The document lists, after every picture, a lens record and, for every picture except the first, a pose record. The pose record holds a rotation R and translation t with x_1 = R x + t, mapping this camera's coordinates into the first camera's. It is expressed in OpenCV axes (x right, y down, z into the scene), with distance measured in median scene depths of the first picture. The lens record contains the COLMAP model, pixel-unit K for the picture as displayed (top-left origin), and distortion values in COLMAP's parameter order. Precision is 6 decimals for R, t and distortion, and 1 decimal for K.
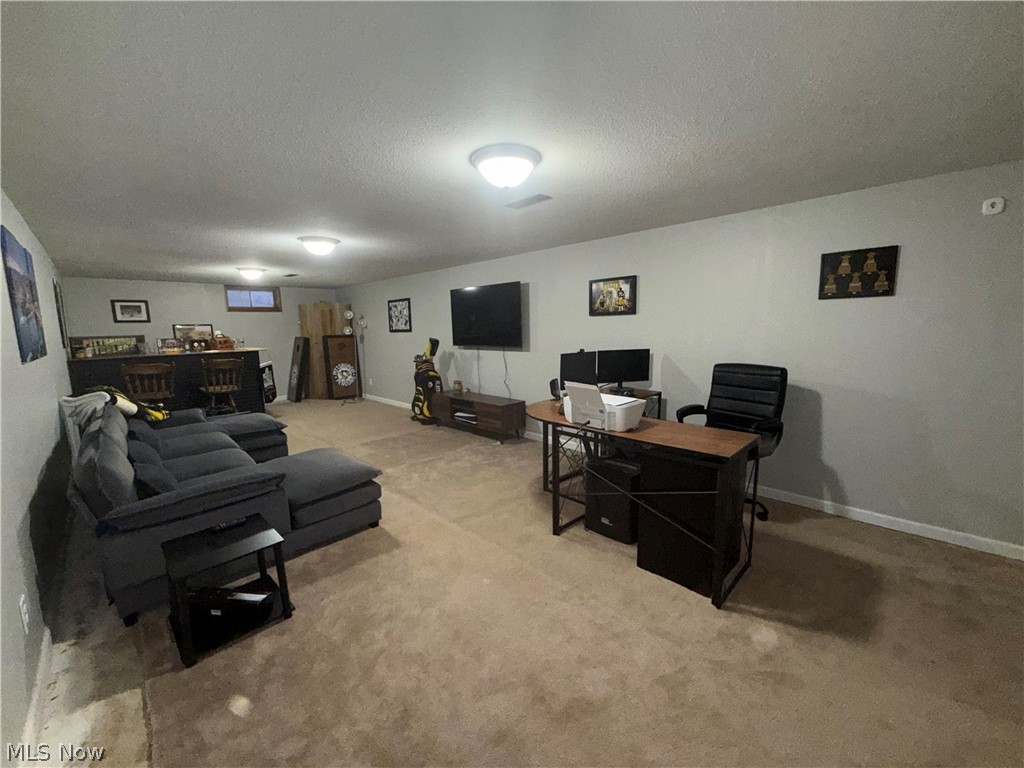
lens RADIAL K [[409.6, 0, 510.8], [0, 409.6, 382.1], [0, 0, 1]] dist [0.000334, -0.000227]
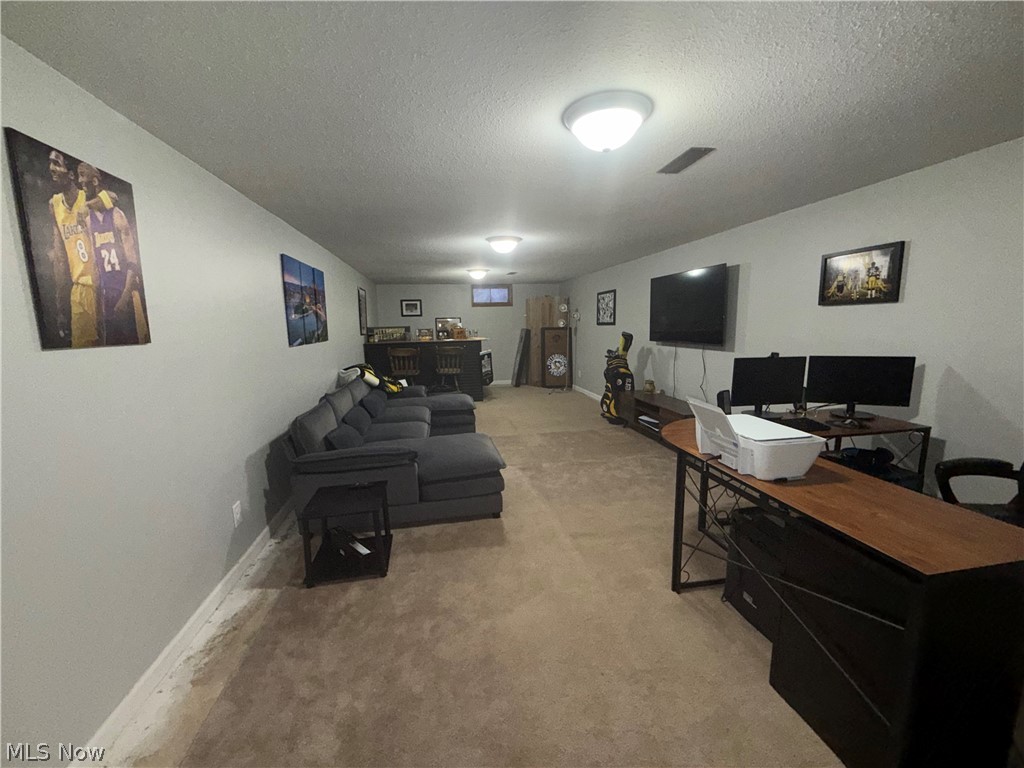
lens RADIAL K [[409.6, 0, 512.3], [0, 409.6, 382.5], [0, 0, 1]] dist [0.000334, -0.000227]
pose [[0.824742, 0.086326, -0.558881, 0.185256], [-0.074315, 0.996254, 0.044217, -0.023625], [0.560605, 0.005065, 0.828068, 0.132023]]
